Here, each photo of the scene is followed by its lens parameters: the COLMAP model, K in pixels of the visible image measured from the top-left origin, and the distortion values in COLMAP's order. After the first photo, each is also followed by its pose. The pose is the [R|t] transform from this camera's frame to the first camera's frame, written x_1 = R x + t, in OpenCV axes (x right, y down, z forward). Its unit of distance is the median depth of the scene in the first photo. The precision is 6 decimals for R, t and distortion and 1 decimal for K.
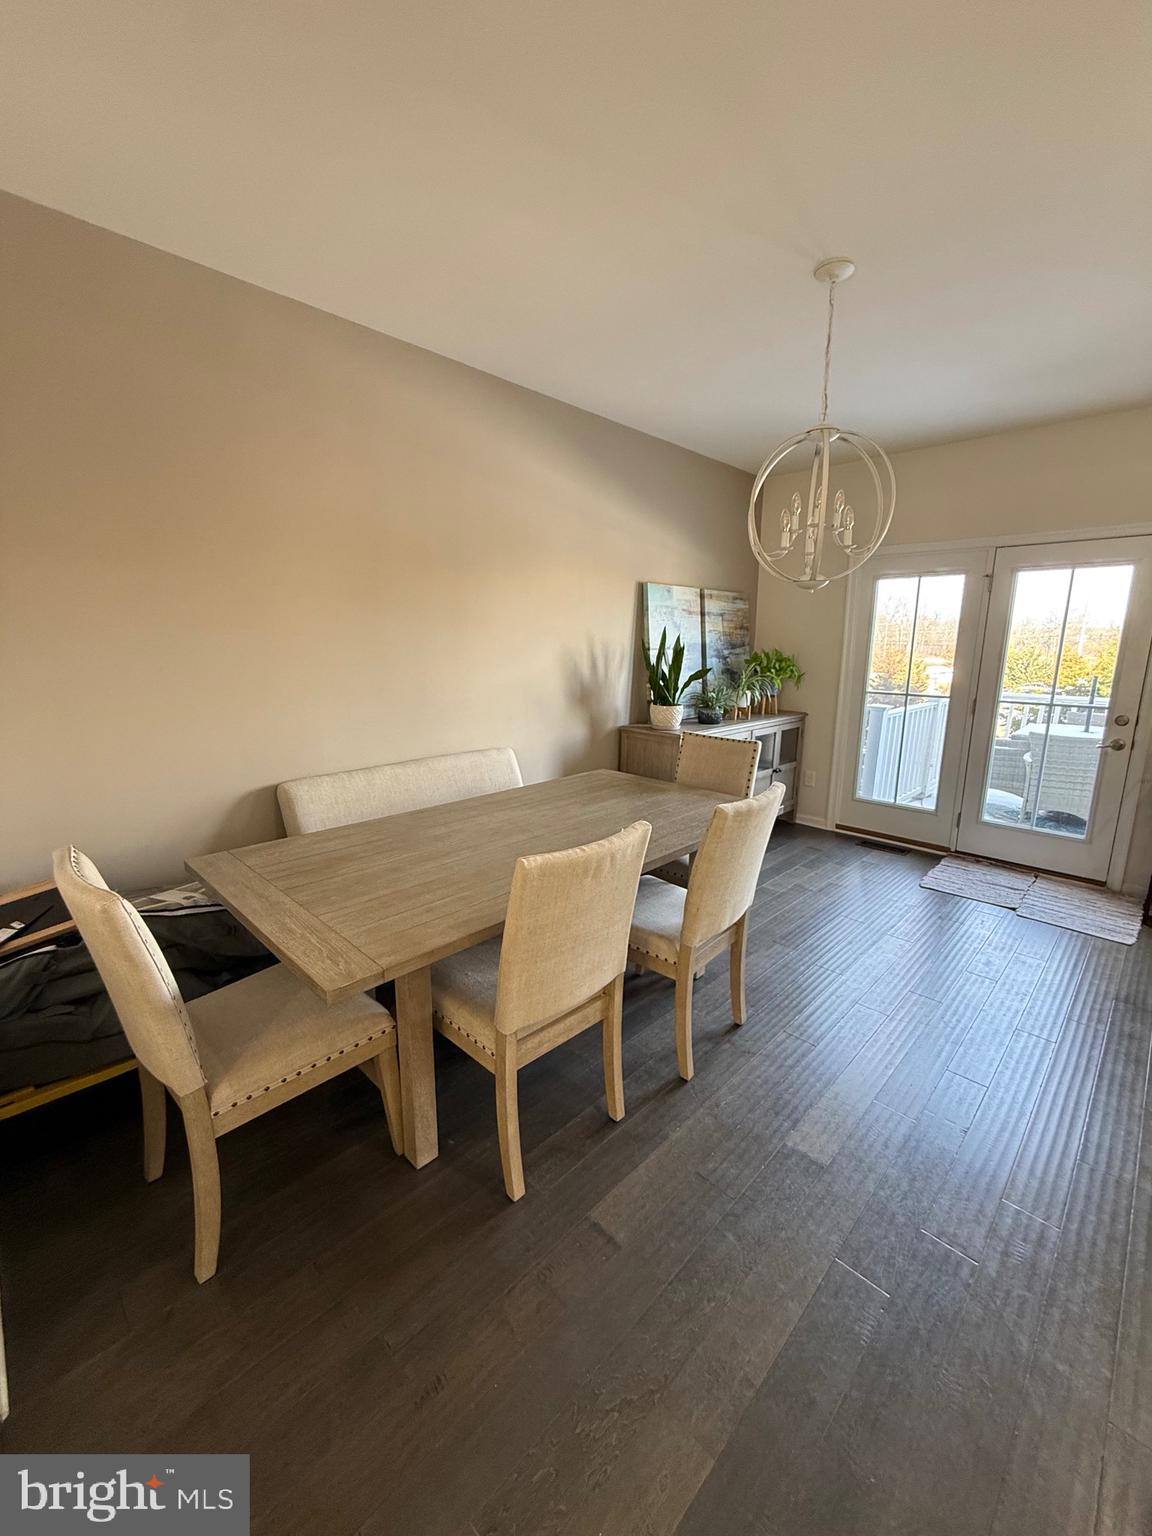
lens RADIAL K [[615.2, 0, 572.7], [0, 615.2, 768.9], [0, 0, 1]] dist [-0.007805, 0.000822]
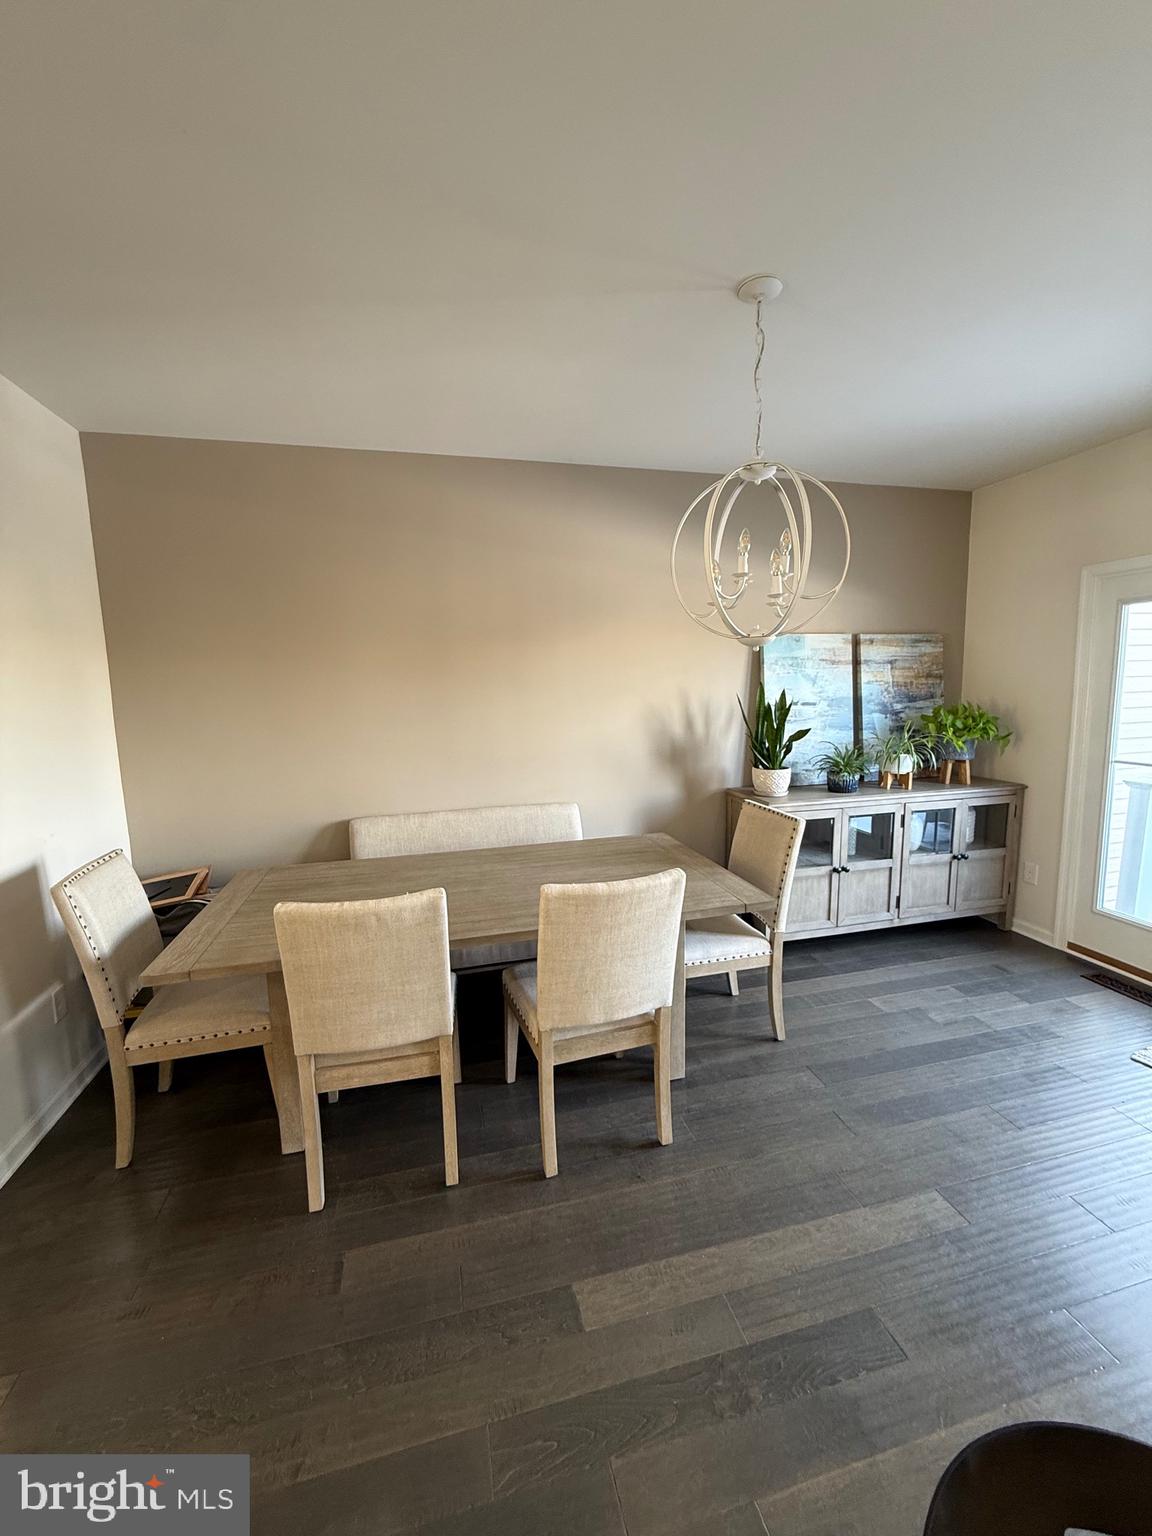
lens RADIAL K [[615.2, 0, 571.3], [0, 615.2, 765.4], [0, 0, 1]] dist [-0.007805, 0.000822]
pose [[0.855812, 0.045322, -0.515298, 0.350496], [-0.083286, 0.995231, -0.050789, -0.037220], [0.510538, 0.086383, 0.855505, 0.088002]]
